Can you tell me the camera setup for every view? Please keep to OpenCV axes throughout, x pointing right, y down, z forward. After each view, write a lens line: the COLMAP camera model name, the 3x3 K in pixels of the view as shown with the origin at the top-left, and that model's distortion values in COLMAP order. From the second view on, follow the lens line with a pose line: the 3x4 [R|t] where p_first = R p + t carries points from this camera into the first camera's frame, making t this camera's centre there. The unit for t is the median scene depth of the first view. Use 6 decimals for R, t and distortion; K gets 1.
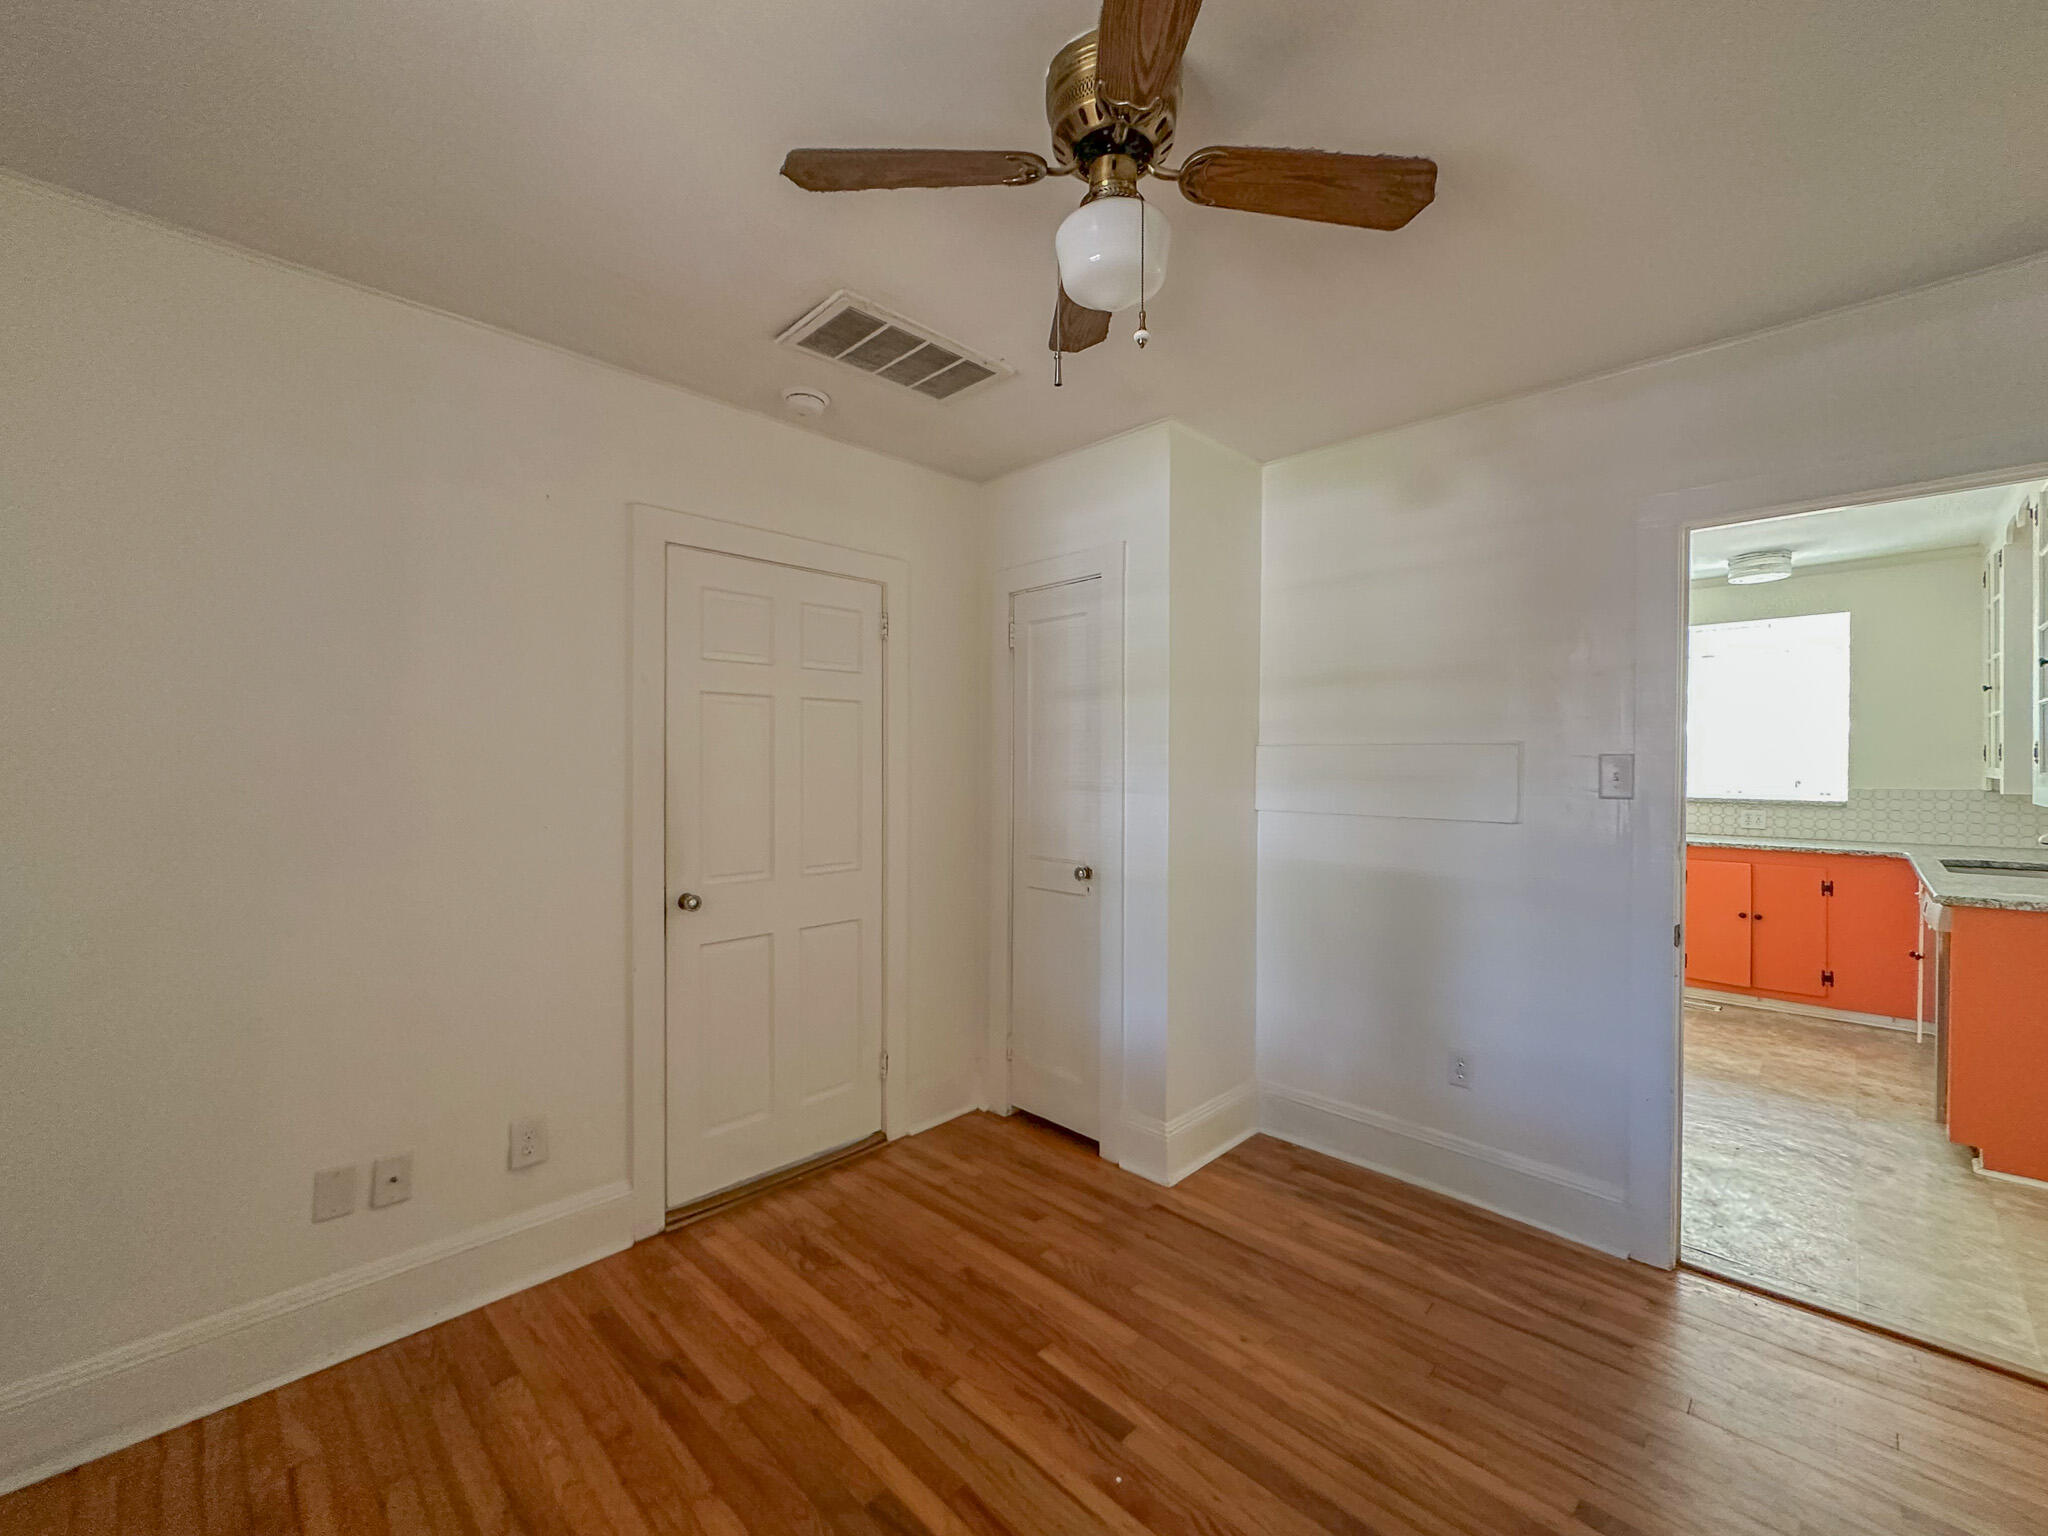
lens RADIAL K [[826.8, 0, 1023.0], [0, 826.8, 767.5], [0, 0, 1]] dist [-0.001572, 0.000077]
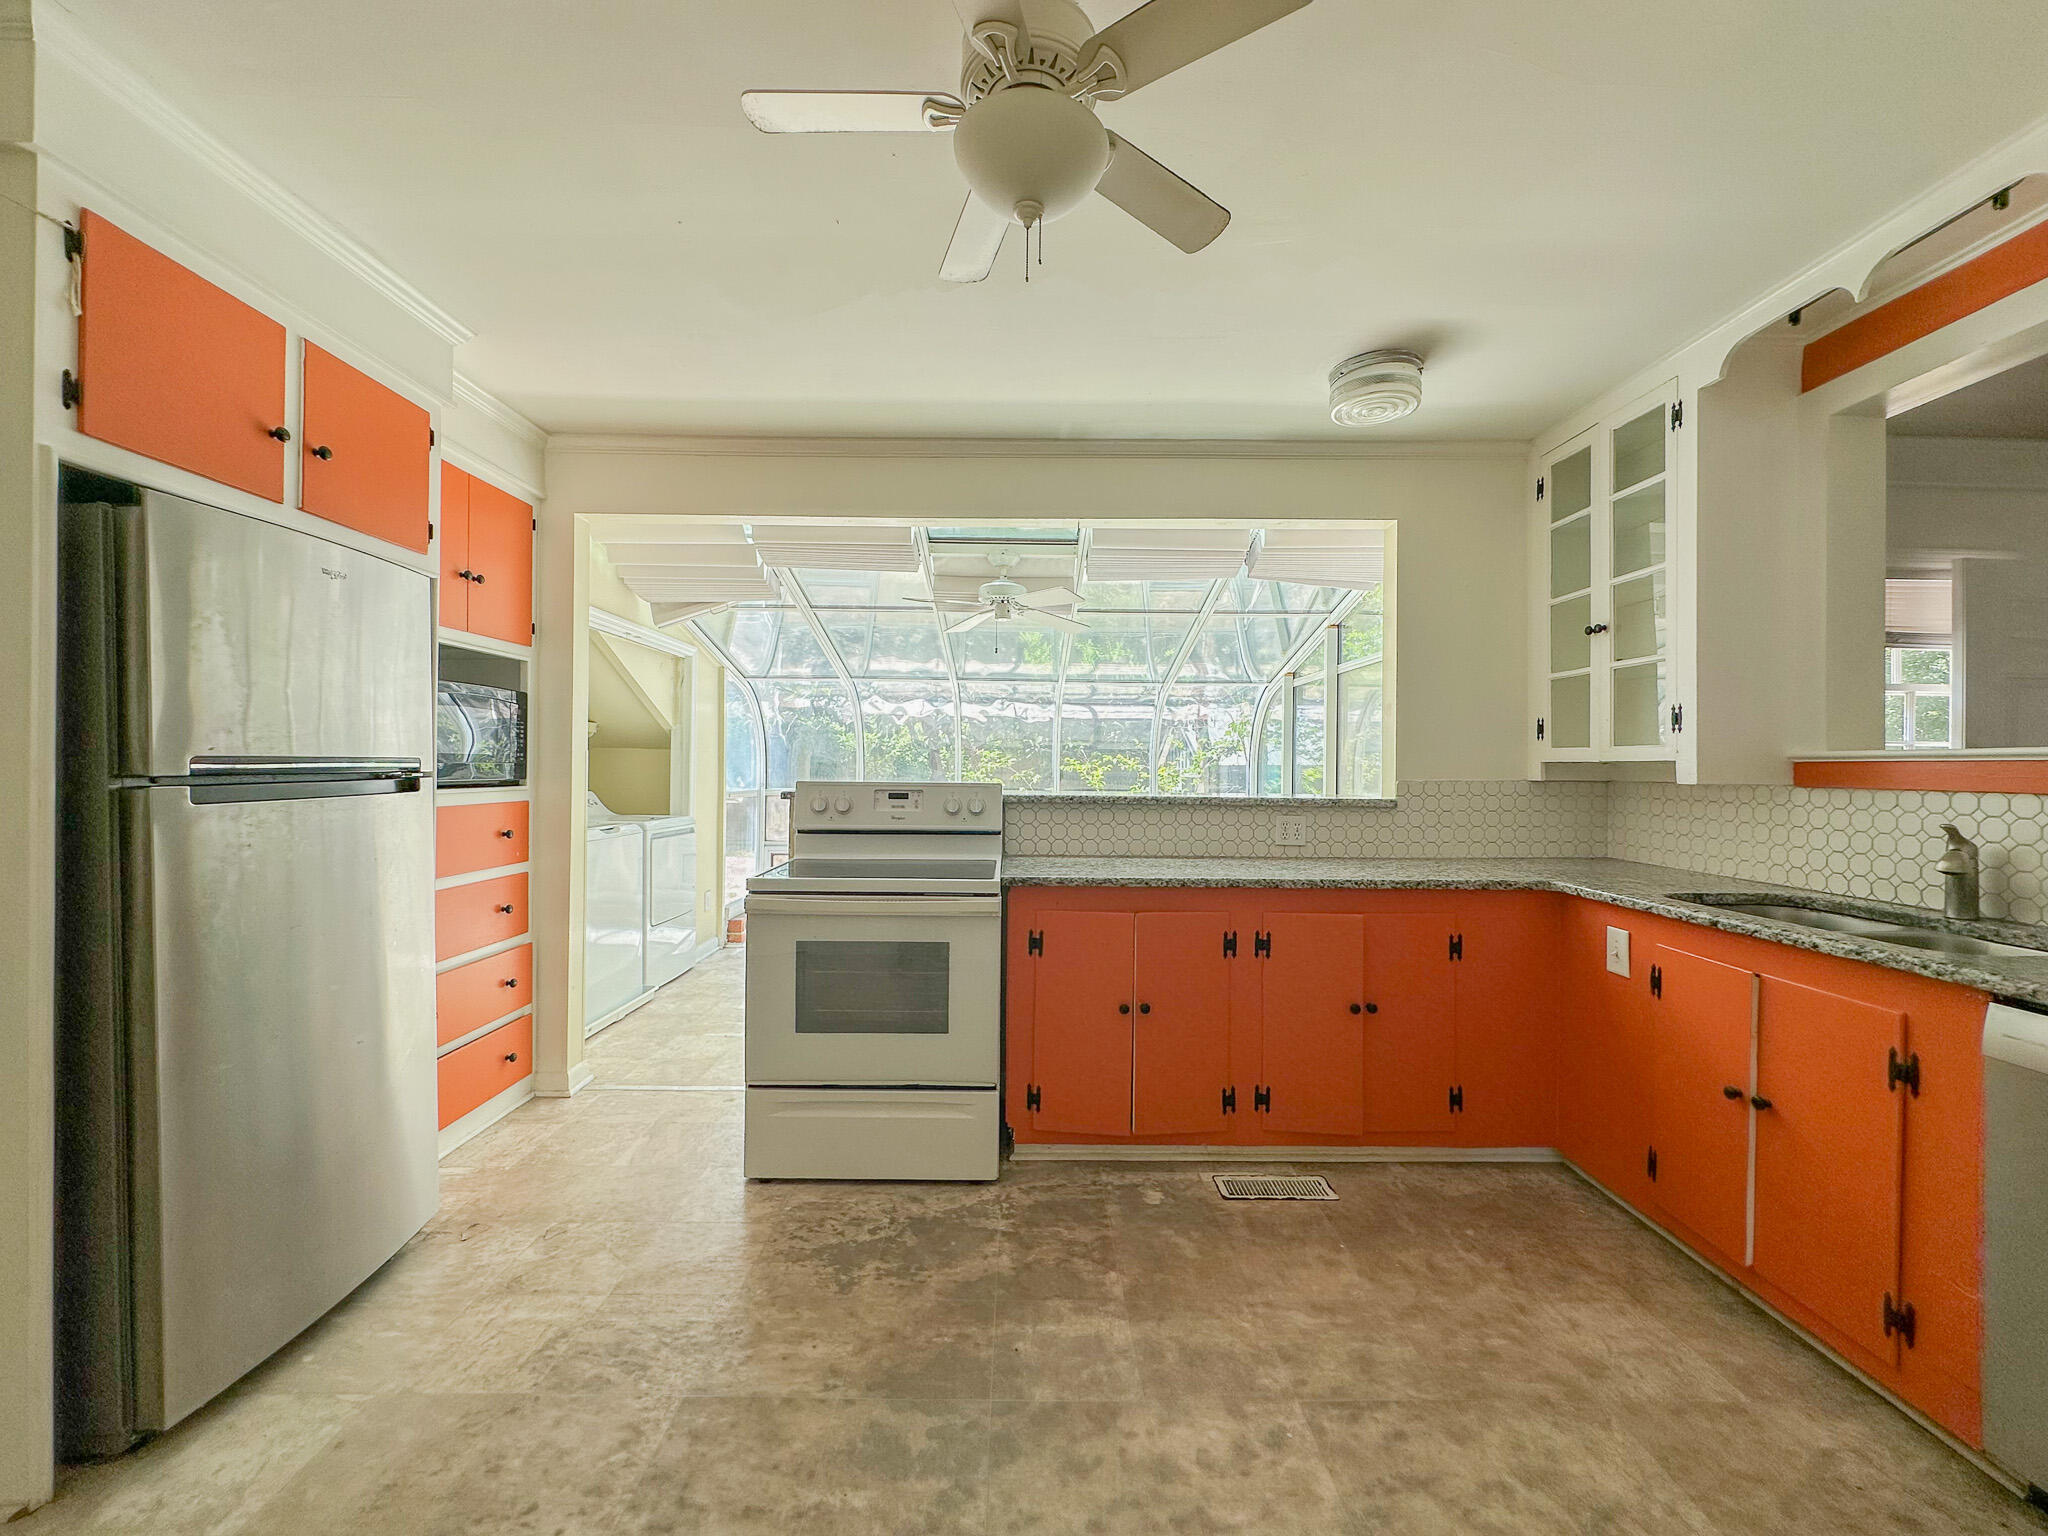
lens RADIAL K [[826.8, 0, 1025.0], [0, 826.8, 769.3], [0, 0, 1]] dist [-0.001572, 0.000077]
pose [[0.713231, 0.001112, 0.700928, 0.177378], [0.002502, 0.999988, -0.004132, 0.010458], [-0.700925, 0.004701, 0.713220, 0.418874]]
